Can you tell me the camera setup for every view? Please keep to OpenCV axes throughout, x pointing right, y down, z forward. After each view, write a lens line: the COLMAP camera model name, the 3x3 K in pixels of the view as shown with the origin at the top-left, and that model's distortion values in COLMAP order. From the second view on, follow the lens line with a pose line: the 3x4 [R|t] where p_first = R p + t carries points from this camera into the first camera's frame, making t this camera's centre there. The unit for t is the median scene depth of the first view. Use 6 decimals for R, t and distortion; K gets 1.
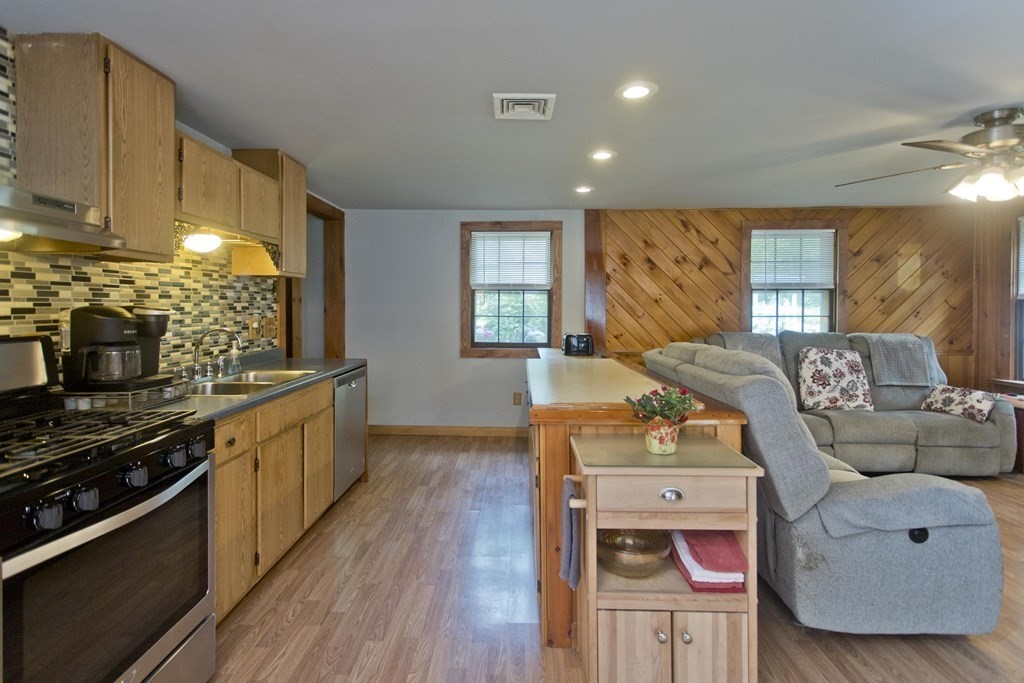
lens RADIAL K [[504.1, 0, 501.2], [0, 504.1, 307.3], [0, 0, 1]] dist [0.004734, 0.001448]
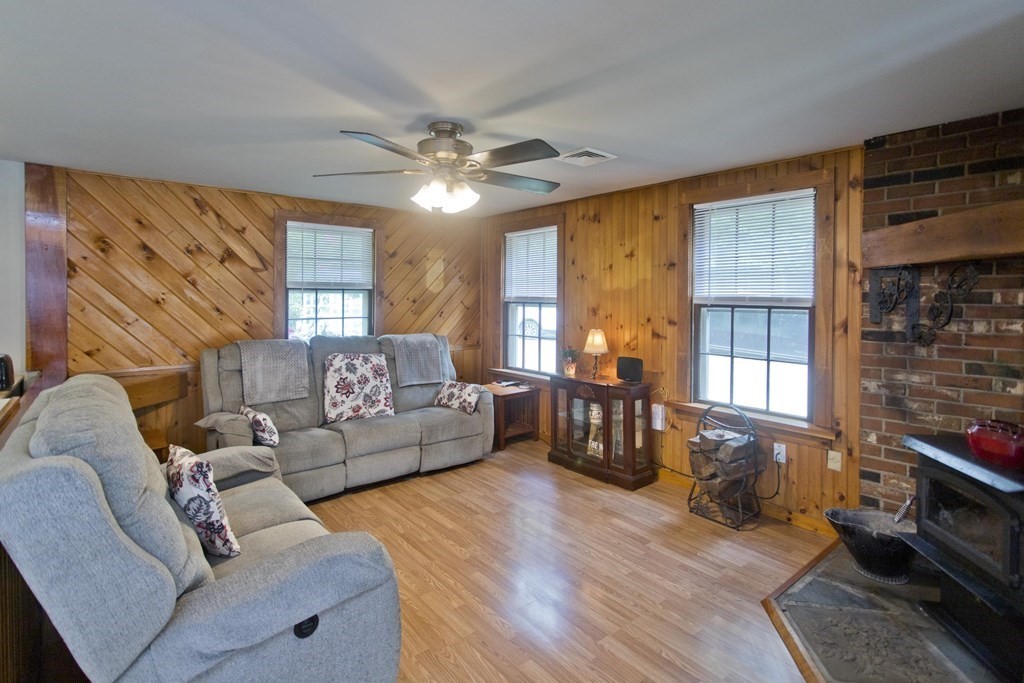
lens RADIAL K [[504.1, 0, 520.5], [0, 504.1, 301.9], [0, 0, 1]] dist [0.004734, 0.001448]
pose [[0.737523, -0.003622, 0.675313, 0.238369], [-0.002367, 0.999966, 0.007949, -0.023921], [-0.675318, -0.007462, 0.737489, 0.092817]]
